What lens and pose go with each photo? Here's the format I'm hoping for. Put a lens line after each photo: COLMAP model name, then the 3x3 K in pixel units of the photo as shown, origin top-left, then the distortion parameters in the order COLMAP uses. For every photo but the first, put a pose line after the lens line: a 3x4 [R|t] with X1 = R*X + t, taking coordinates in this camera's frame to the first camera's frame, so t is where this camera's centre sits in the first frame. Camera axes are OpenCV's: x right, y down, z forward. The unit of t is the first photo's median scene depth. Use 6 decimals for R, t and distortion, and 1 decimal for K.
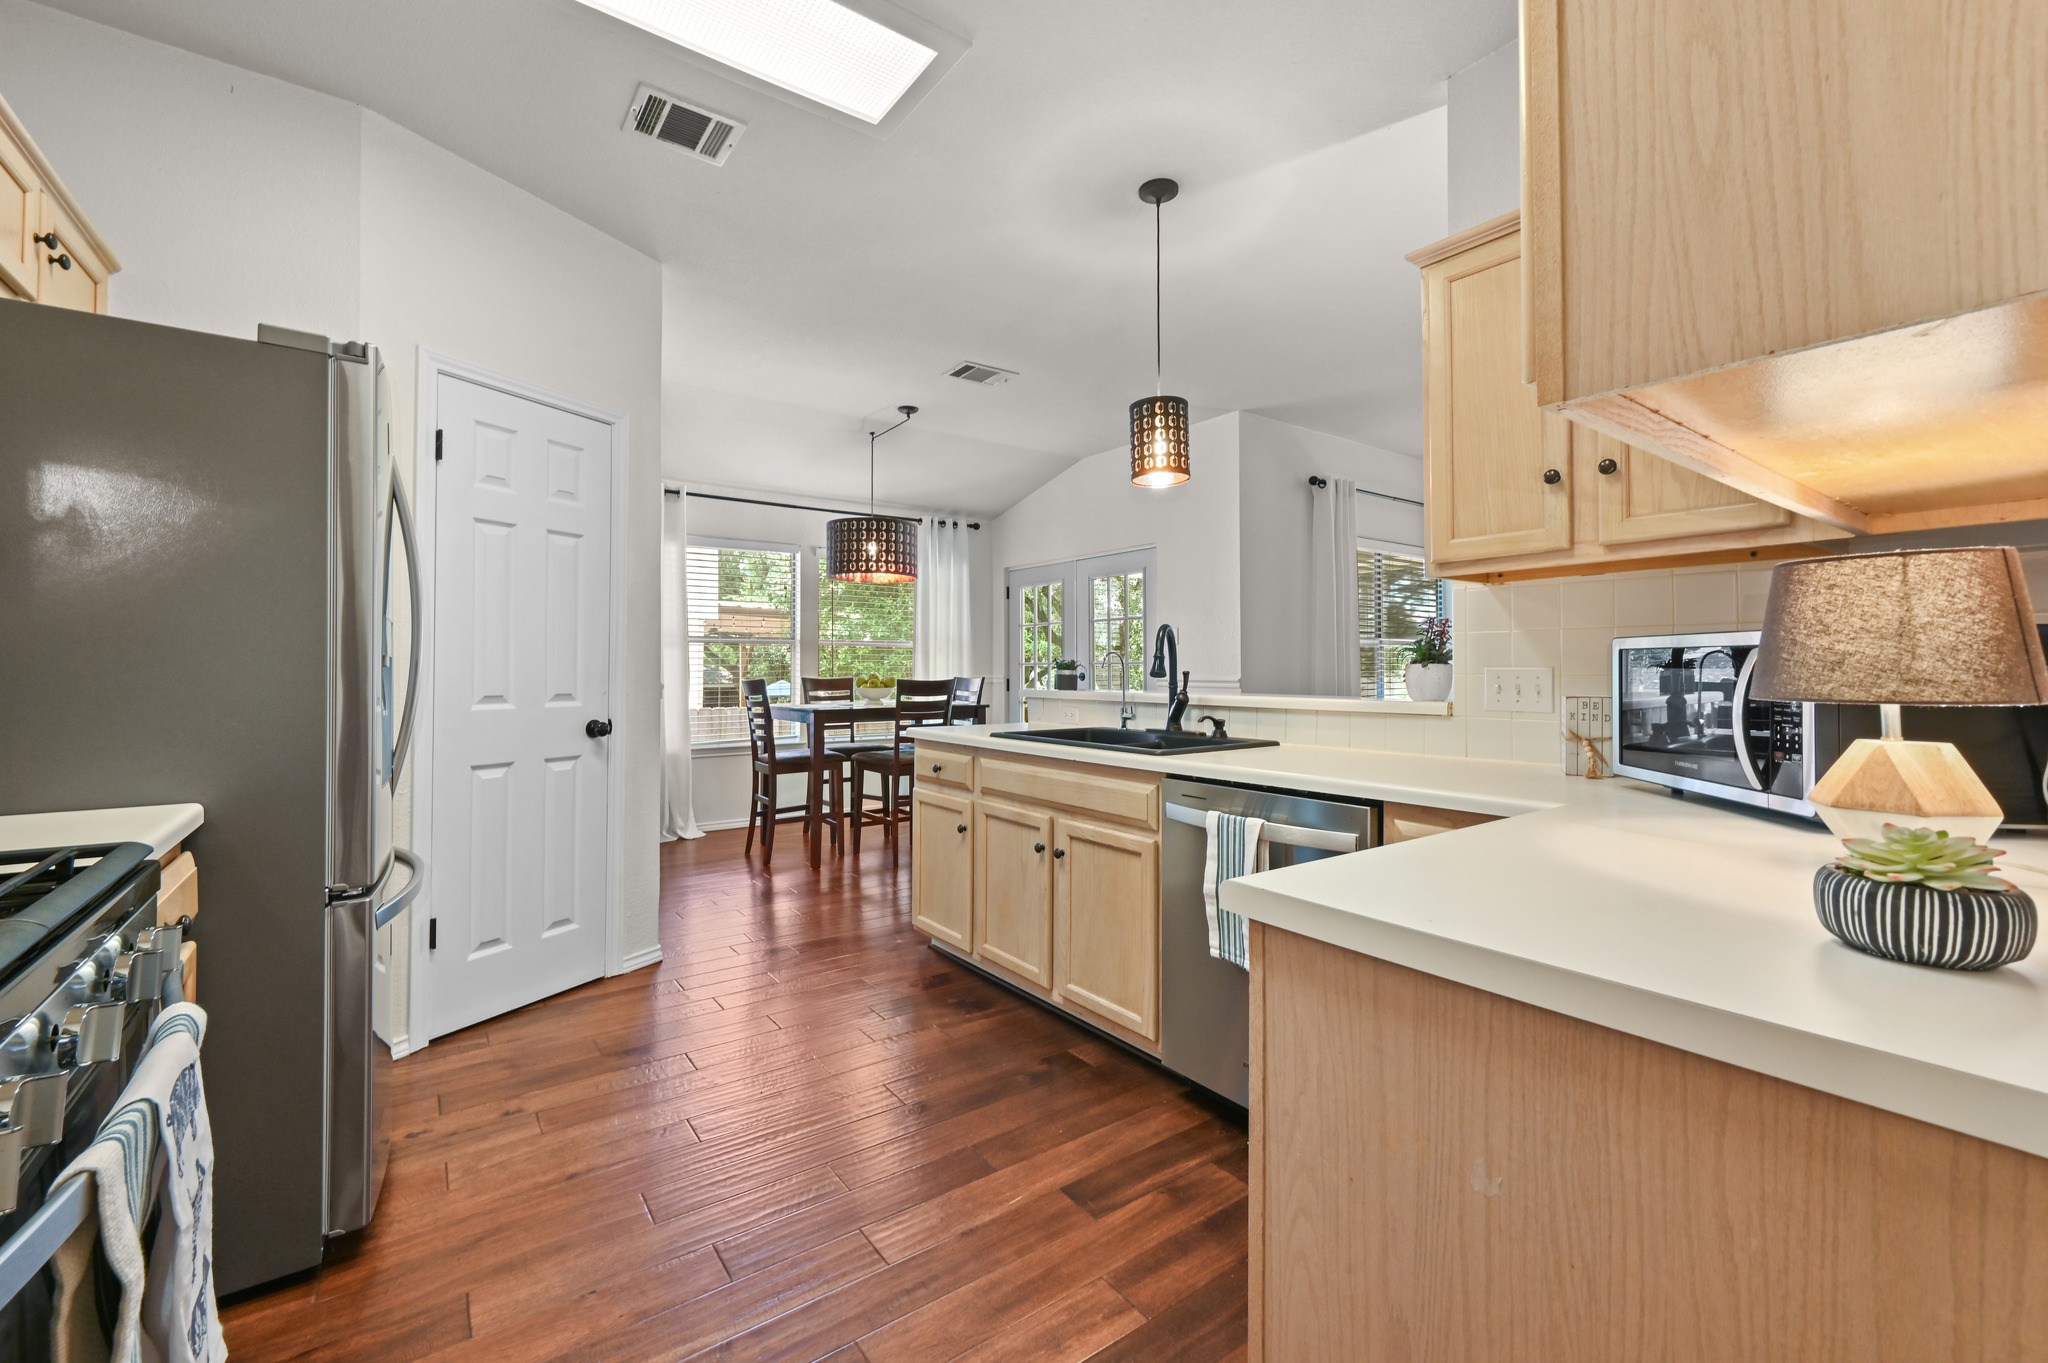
lens RADIAL K [[842.1, 0, 1019.0], [0, 842.1, 663.4], [0, 0, 1]] dist [0.000215, -0.000121]
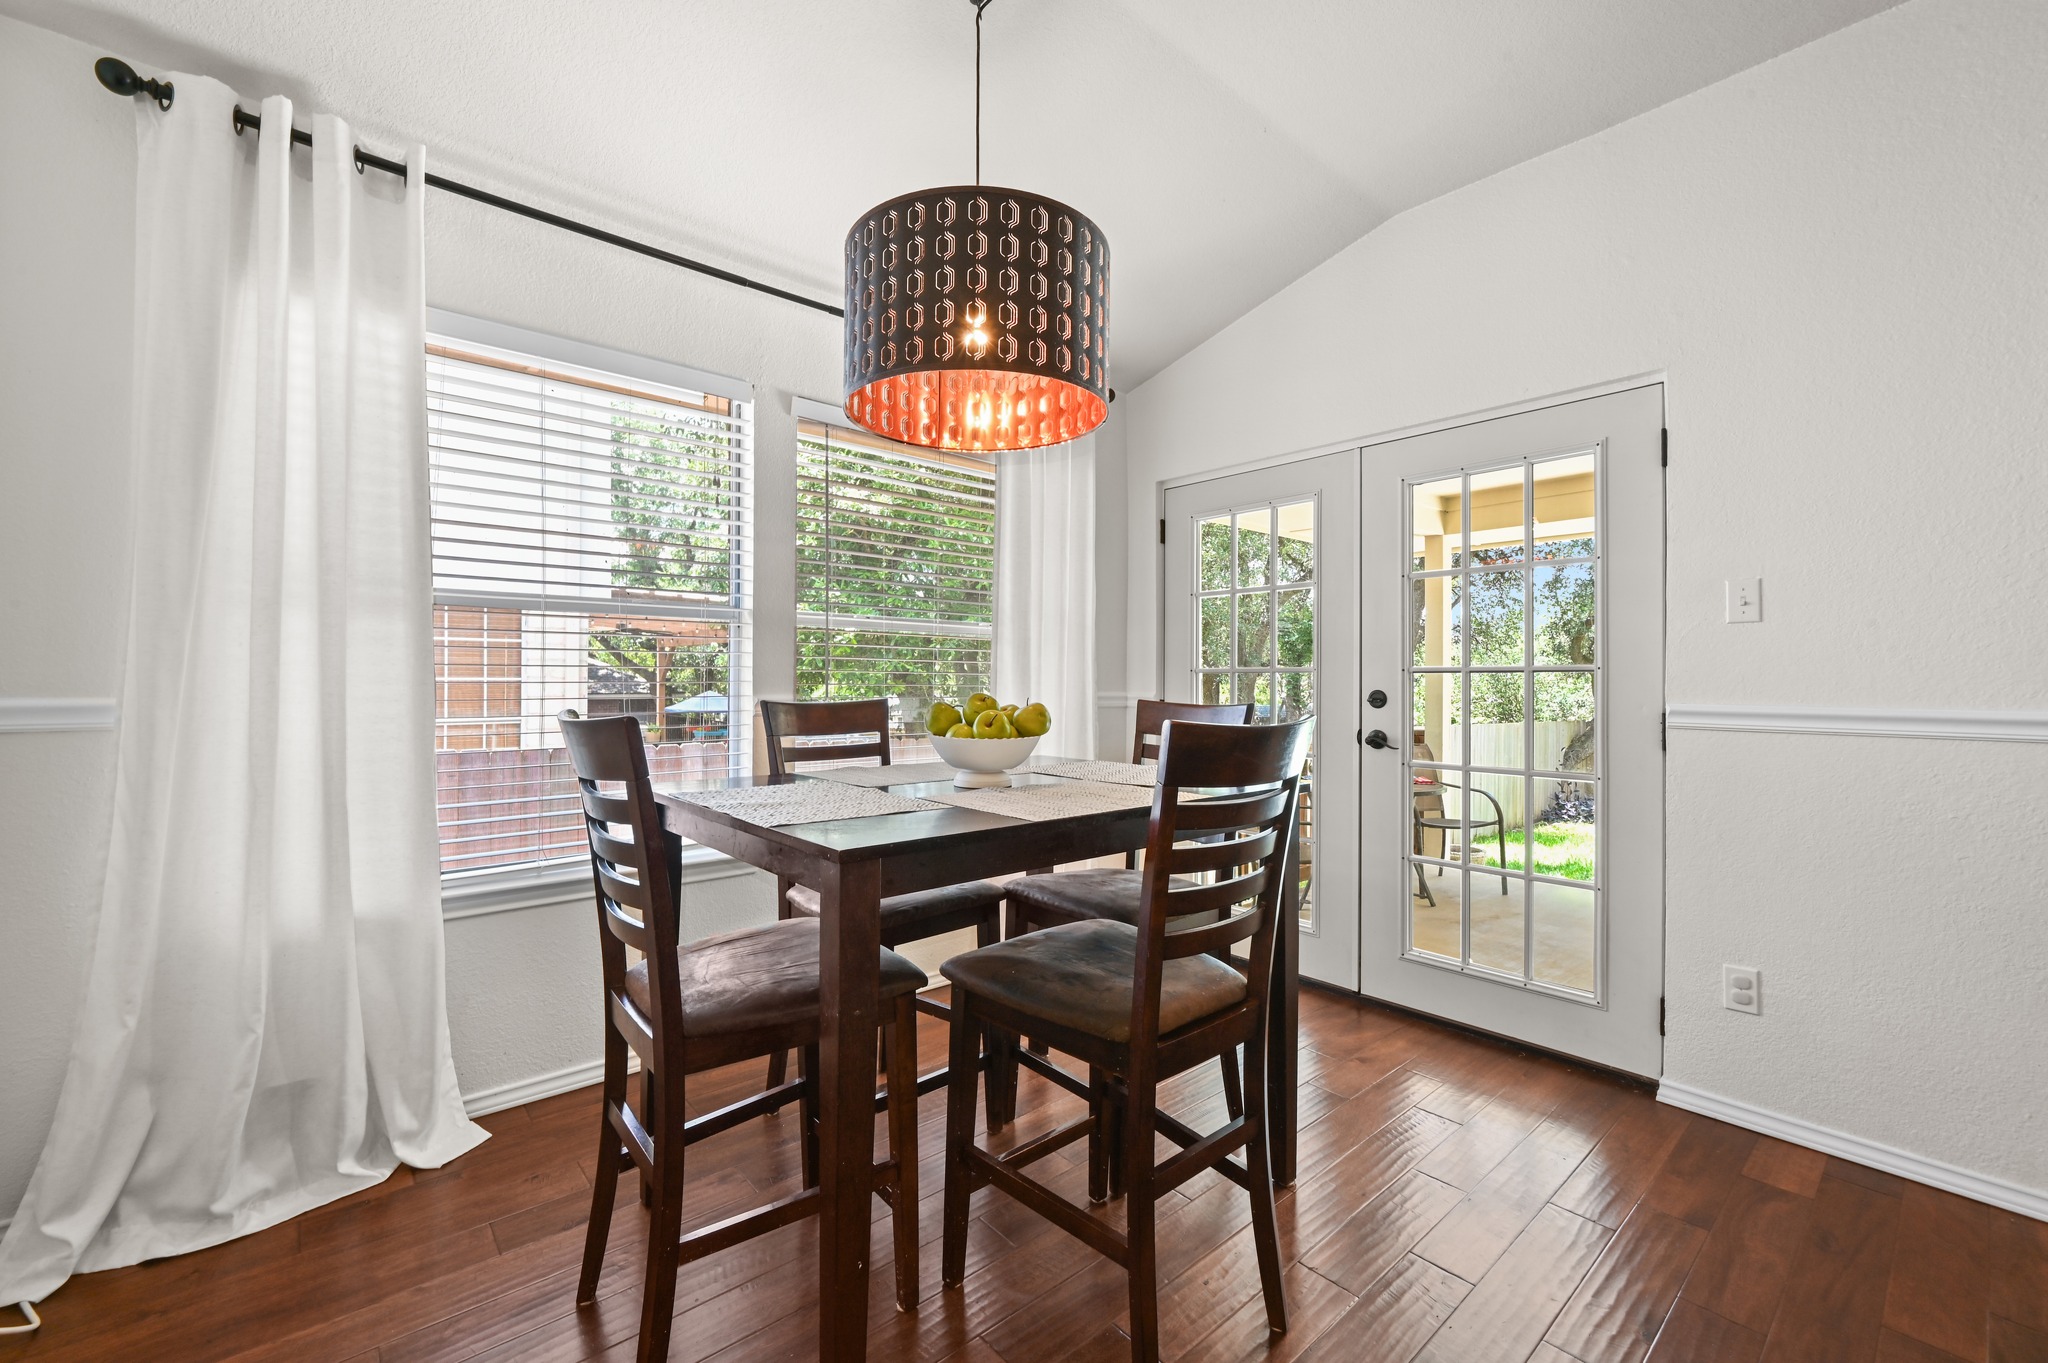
lens RADIAL K [[842.1, 0, 1030.0], [0, 842.1, 688.3], [0, 0, 1]] dist [0.000215, -0.000121]
pose [[0.996181, 0.006138, 0.087093, -0.169333], [-0.007749, 0.999805, 0.018165, 0.003405], [-0.086965, -0.018770, 0.996035, 0.606674]]
